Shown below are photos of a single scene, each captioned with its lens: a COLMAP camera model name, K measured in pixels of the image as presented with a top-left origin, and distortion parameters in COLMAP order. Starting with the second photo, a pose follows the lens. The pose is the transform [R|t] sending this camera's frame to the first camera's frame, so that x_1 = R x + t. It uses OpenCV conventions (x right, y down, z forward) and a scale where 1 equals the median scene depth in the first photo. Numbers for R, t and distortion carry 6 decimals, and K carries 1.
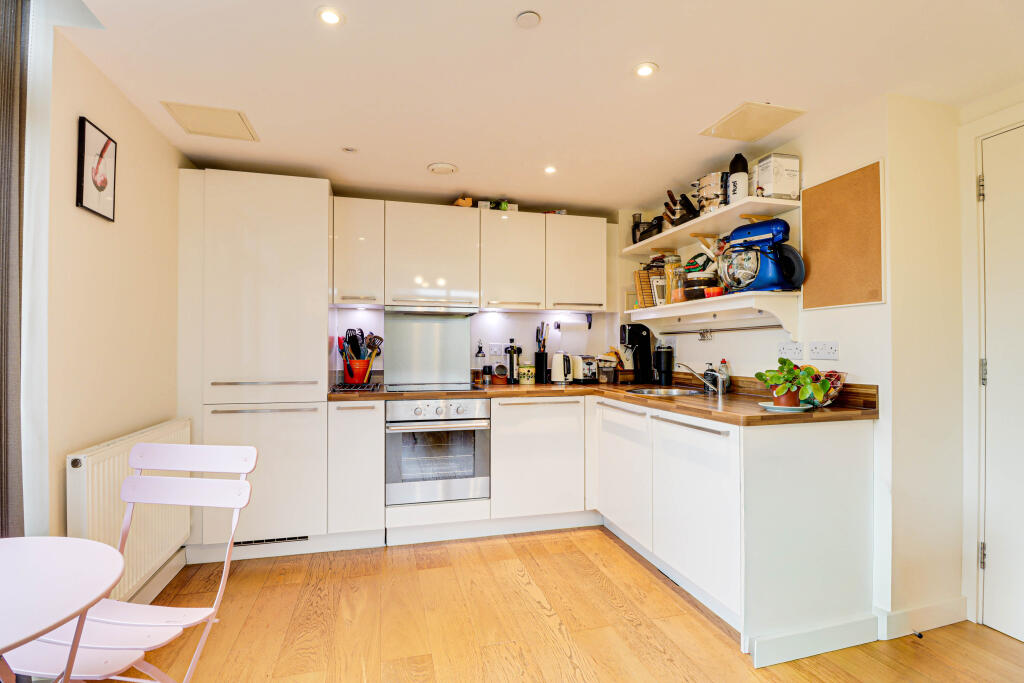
lens RADIAL K [[498.2, 0, 514.1], [0, 498.2, 341.0], [0, 0, 1]] dist [0.001658, -0.005431]
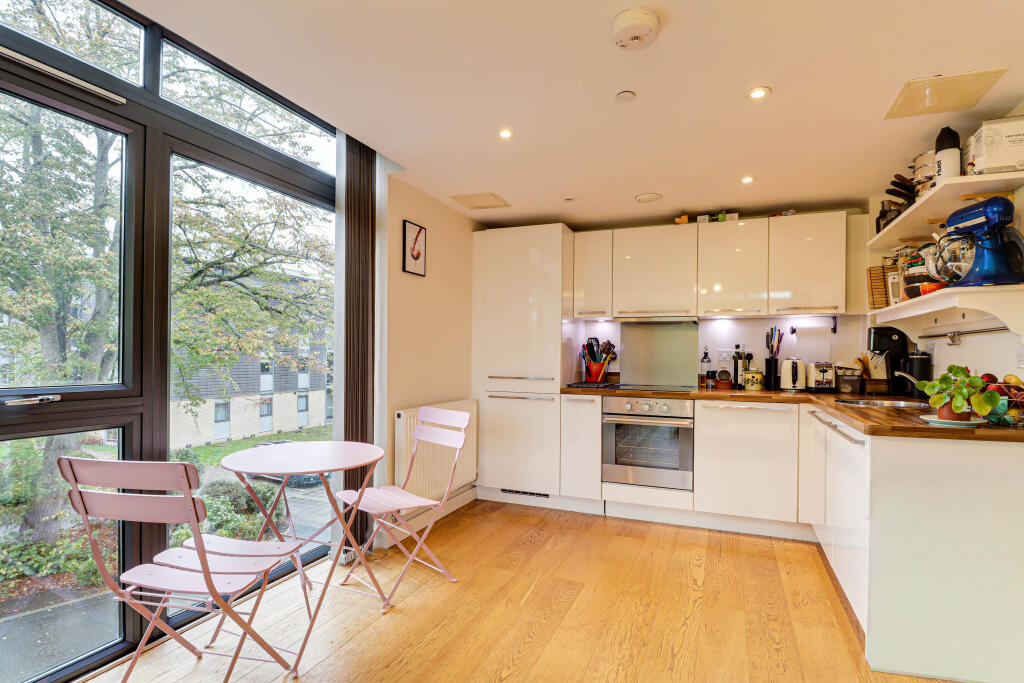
lens RADIAL K [[498.2, 0, 515.0], [0, 498.2, 347.7], [0, 0, 1]] dist [0.001658, -0.005431]
pose [[0.797172, -0.002492, -0.603747, 0.302822], [0.002549, 0.999996, -0.000762, 0.001524], [0.603746, -0.000931, 0.797176, -0.102969]]
